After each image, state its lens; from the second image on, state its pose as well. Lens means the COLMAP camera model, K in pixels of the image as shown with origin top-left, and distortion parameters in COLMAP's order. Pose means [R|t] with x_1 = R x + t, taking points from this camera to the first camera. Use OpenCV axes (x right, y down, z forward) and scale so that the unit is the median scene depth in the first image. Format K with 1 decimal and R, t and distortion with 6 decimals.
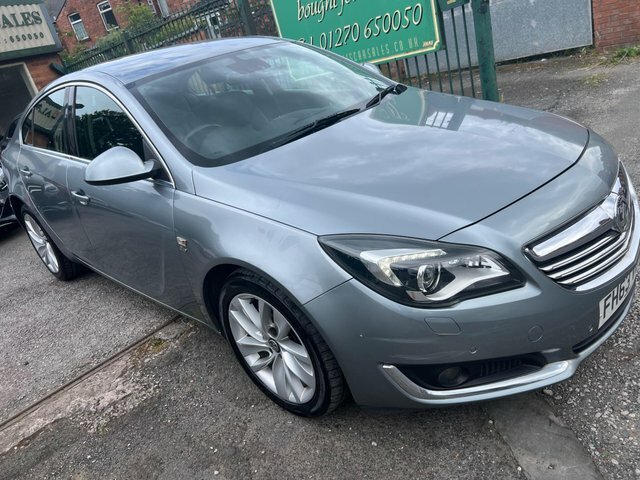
lens RADIAL K [[502.3, 0, 326.3], [0, 502.3, 236.3], [0, 0, 1]] dist [0.017710, -0.030756]
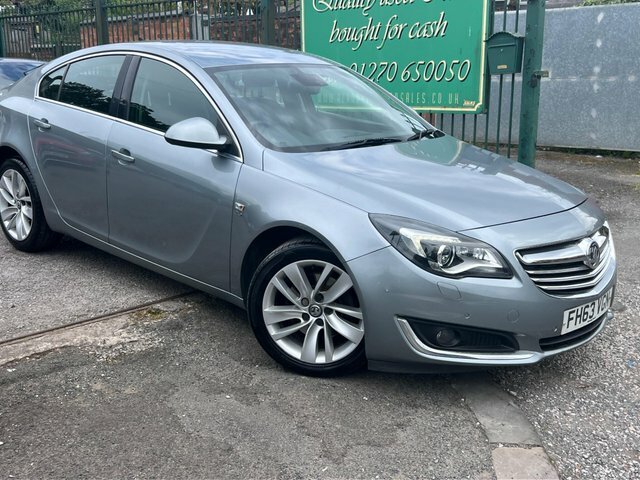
lens RADIAL K [[630.6, 0, 319.3], [0, 630.6, 244.8], [0, 0, 1]] dist [0.032341, 0.000000]
pose [[0.970218, 0.241183, 0.022512, -0.096017], [-0.237821, 0.966084, -0.100617, 0.164982], [-0.046015, 0.092267, 0.994671, -0.383371]]
